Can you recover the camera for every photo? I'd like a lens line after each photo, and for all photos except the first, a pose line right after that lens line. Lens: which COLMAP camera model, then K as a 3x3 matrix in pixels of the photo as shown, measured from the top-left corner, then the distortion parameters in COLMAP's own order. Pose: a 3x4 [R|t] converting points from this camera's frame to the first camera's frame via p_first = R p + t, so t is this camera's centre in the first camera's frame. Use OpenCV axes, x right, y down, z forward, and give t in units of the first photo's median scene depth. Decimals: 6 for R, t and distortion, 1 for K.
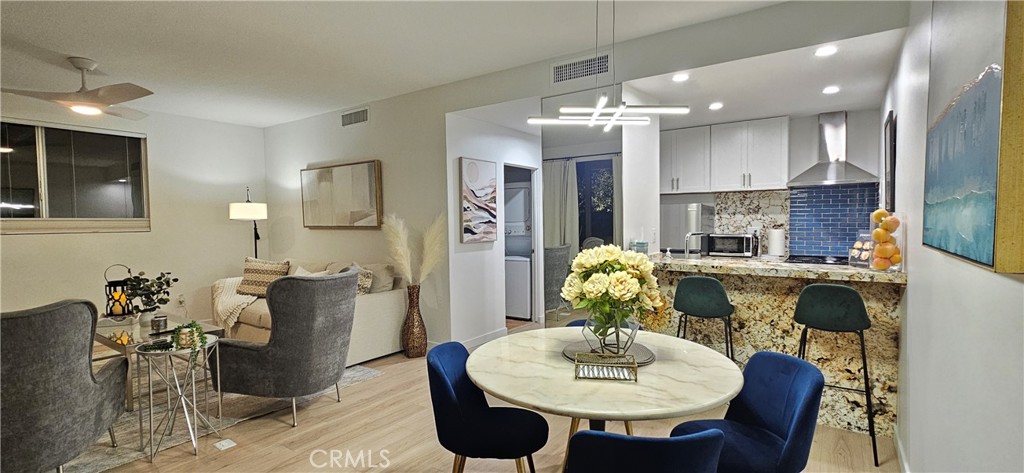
lens RADIAL K [[461.1, 0, 507.3], [0, 461.1, 237.2], [0, 0, 1]] dist [0.000689, 0.000053]
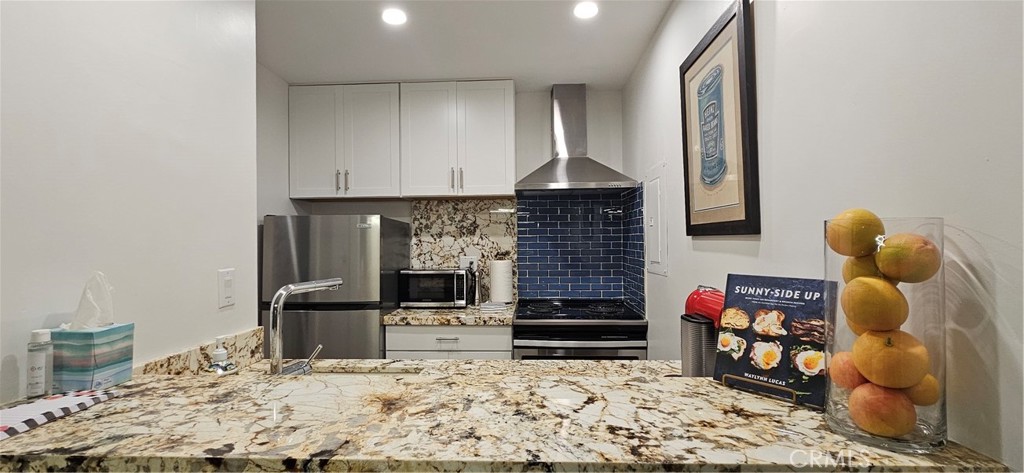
lens RADIAL K [[461.1, 0, 507.3], [0, 461.1, 237.2], [0, 0, 1]] dist [0.000689, 0.000053]
pose [[0.844943, 0.008590, 0.534788, 0.244772], [0.021227, 0.998545, -0.049577, -0.016240], [-0.534436, 0.053242, 0.843531, 0.444446]]
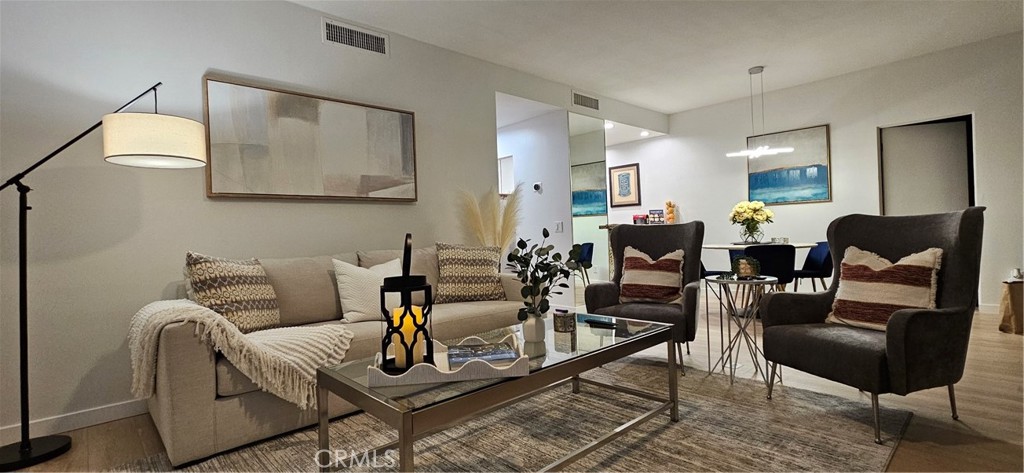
lens RADIAL K [[461.1, 0, 507.3], [0, 461.1, 237.2], [0, 0, 1]] dist [0.000689, 0.000053]
pose [[0.203590, -0.001364, 0.979055, -1.001530], [0.071850, 0.997323, -0.013551, 0.061111], [-0.976416, 0.073104, 0.203143, 0.702782]]
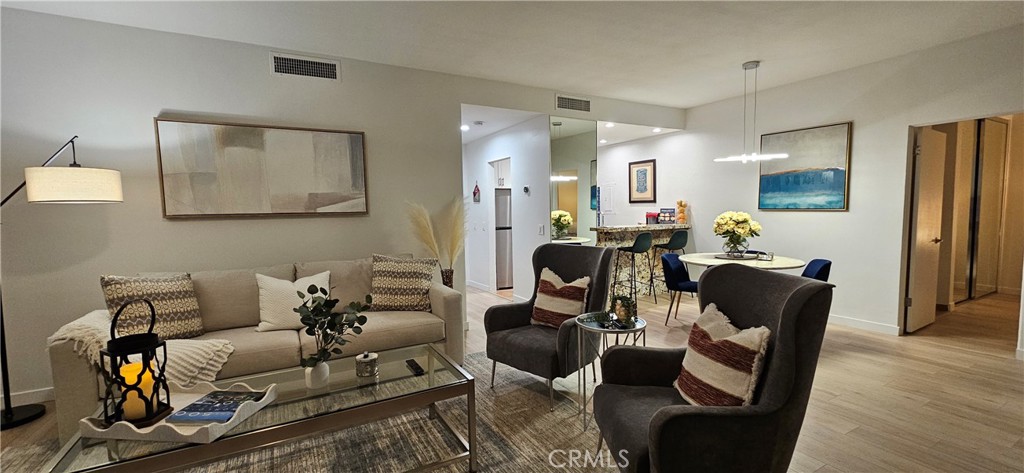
lens RADIAL K [[418.6, 0, 512.5], [0, 418.6, 240.9], [0, 0, 1]] dist [-0.001245, -0.000028]
pose [[0.422642, -0.068166, 0.903730, -0.865769], [0.045896, 0.997498, 0.053774, 0.000521], [-0.905134, 0.018750, 0.424713, 0.435851]]
